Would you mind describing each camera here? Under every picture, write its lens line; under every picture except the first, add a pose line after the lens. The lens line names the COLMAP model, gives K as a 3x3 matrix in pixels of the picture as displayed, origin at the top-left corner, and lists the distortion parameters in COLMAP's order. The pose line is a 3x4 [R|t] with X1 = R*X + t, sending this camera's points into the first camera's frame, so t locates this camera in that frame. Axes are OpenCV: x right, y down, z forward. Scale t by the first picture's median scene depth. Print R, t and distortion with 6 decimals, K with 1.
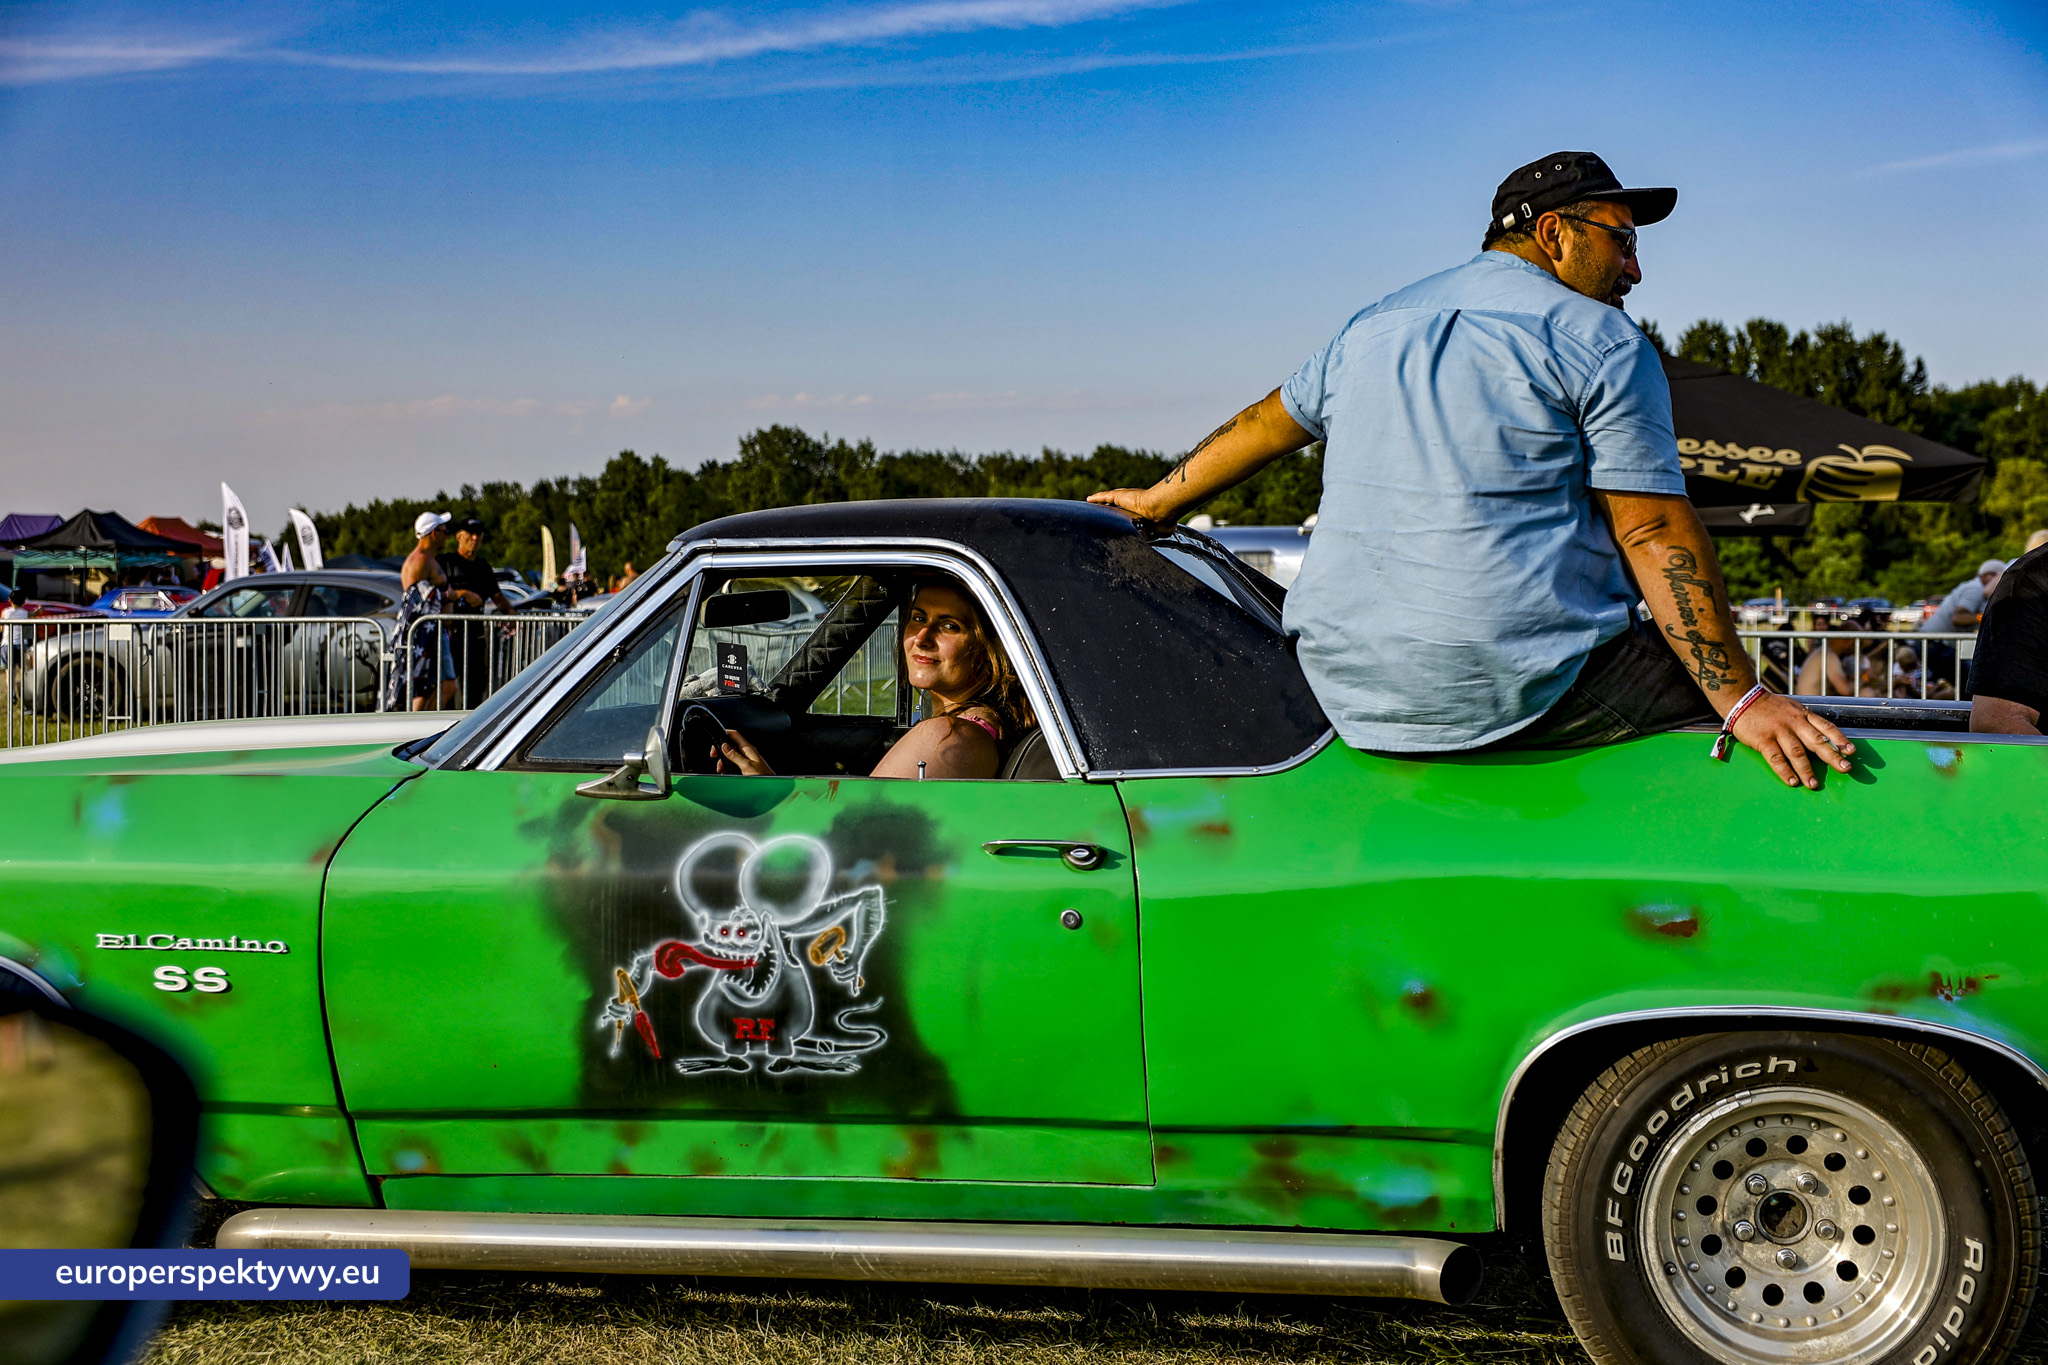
lens RADIAL K [[2705.4, 0, 1024.0], [0, 2705.4, 682.5], [0, 0, 1]] dist [0.045355, 0.034729]
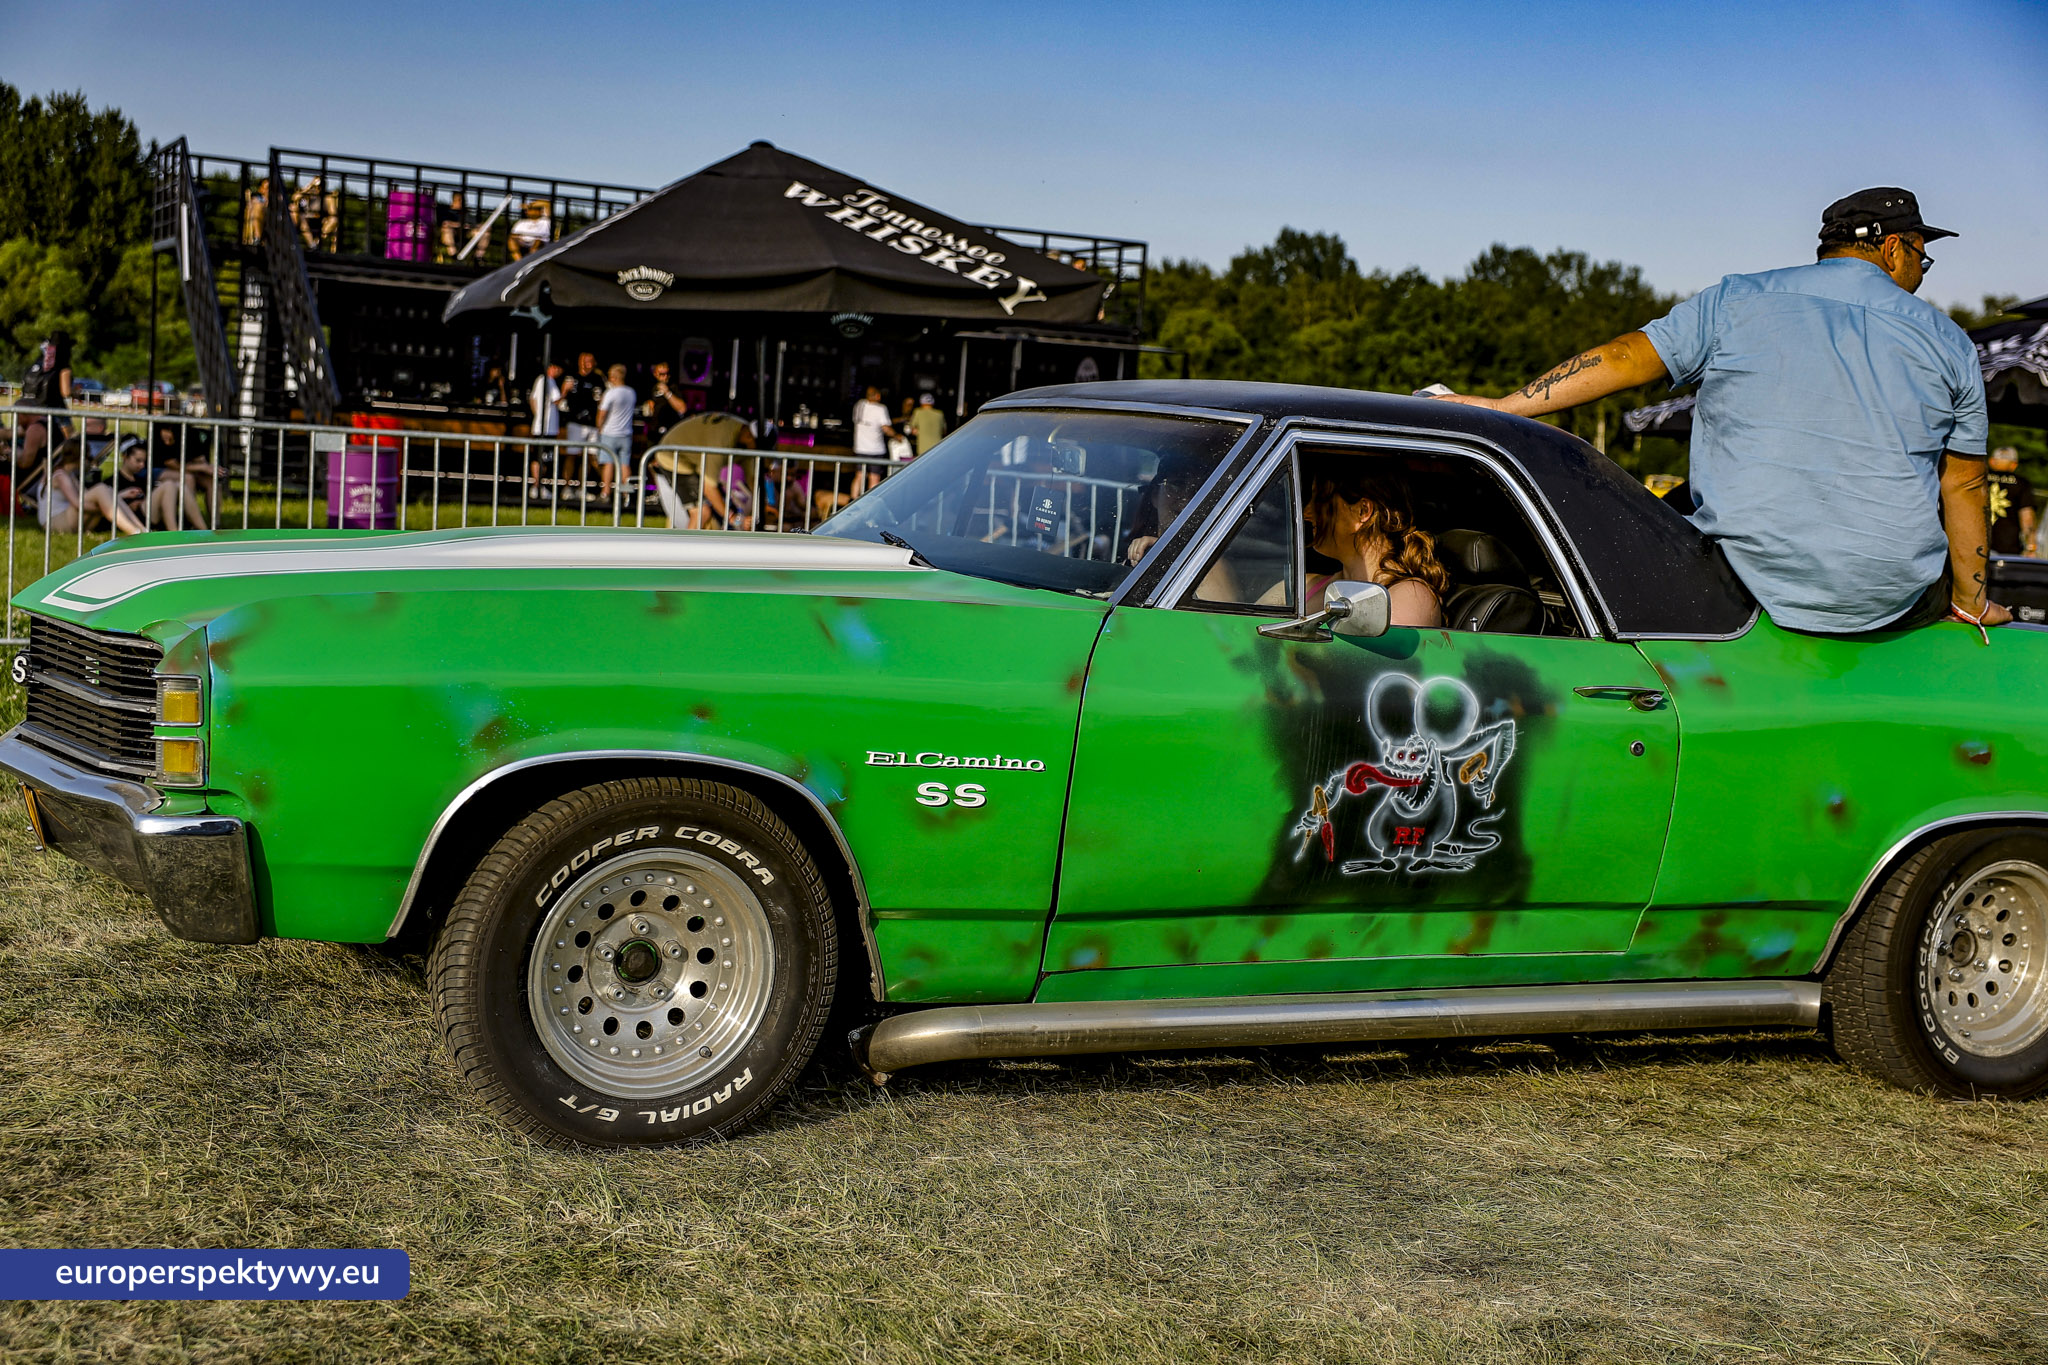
lens RADIAL K [[2705.4, 0, 1024.0], [0, 2705.4, 682.5], [0, 0, 1]] dist [0.045355, 0.034729]
pose [[0.777632, 0.022185, 0.628329, -0.991313], [-0.069949, 0.996226, 0.051395, 0.010000], [-0.624817, -0.083917, 0.776248, 0.177580]]
